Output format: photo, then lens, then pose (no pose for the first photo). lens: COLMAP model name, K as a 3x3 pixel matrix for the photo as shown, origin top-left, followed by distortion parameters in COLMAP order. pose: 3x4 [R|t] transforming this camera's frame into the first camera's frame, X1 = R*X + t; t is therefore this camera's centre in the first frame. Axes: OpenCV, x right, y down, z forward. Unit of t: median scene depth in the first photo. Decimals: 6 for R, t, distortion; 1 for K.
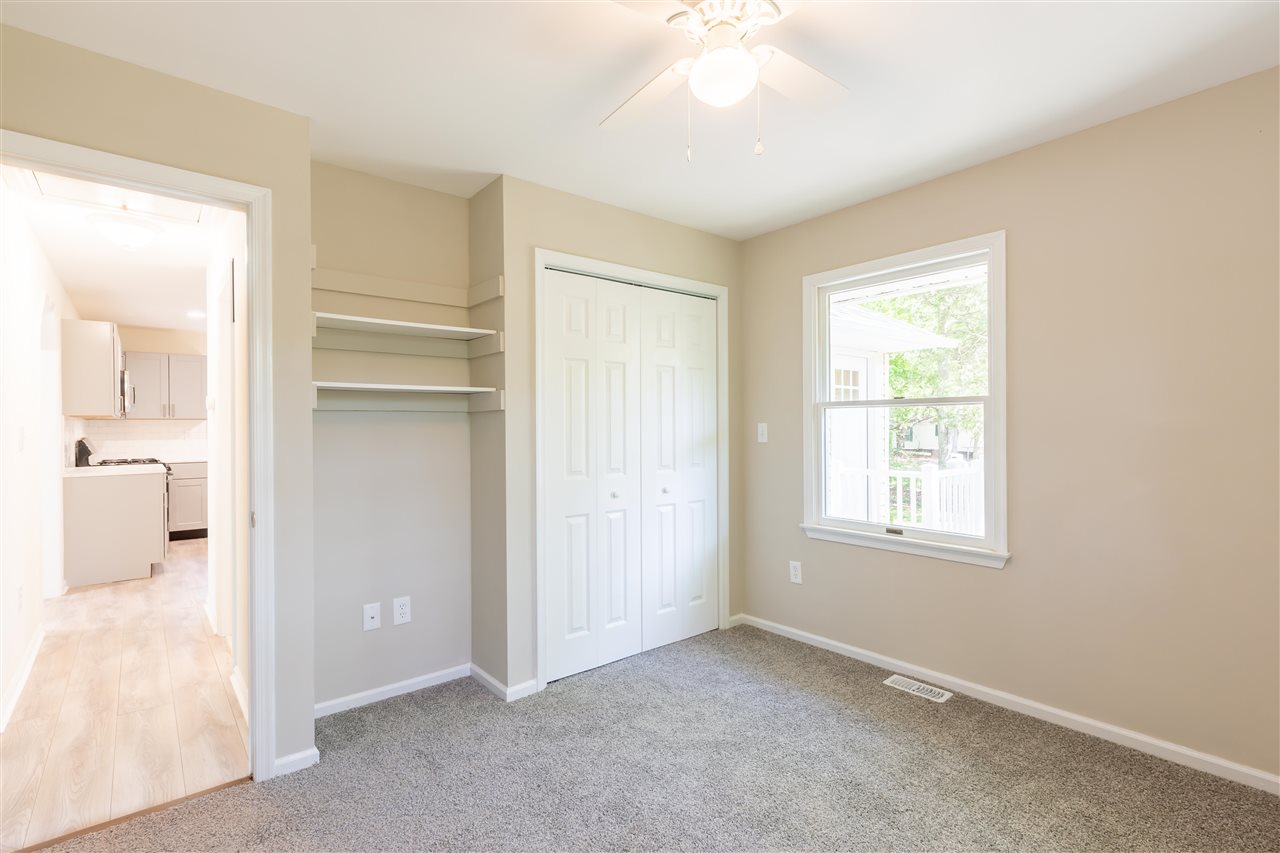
lens RADIAL K [[587.8, 0, 640.0], [0, 587.8, 426.5], [0, 0, 1]] dist [0.002904, 0.000121]
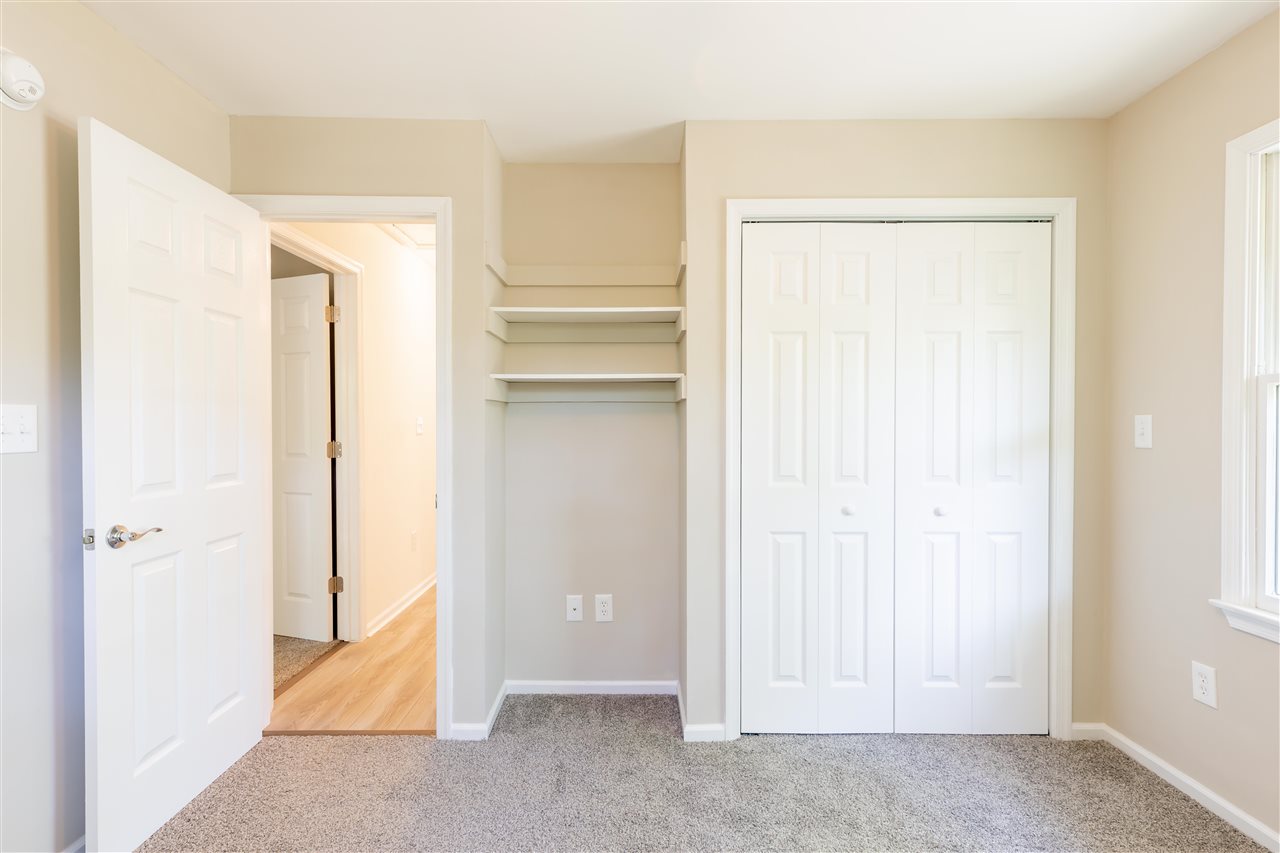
lens RADIAL K [[587.8, 0, 640.0], [0, 587.8, 426.5], [0, 0, 1]] dist [0.002904, 0.000121]
pose [[0.774391, 0.012350, -0.632587, 0.242288], [-0.005784, 0.999906, 0.012441, 0.001703], [0.632681, -0.005976, 0.774389, 0.281009]]
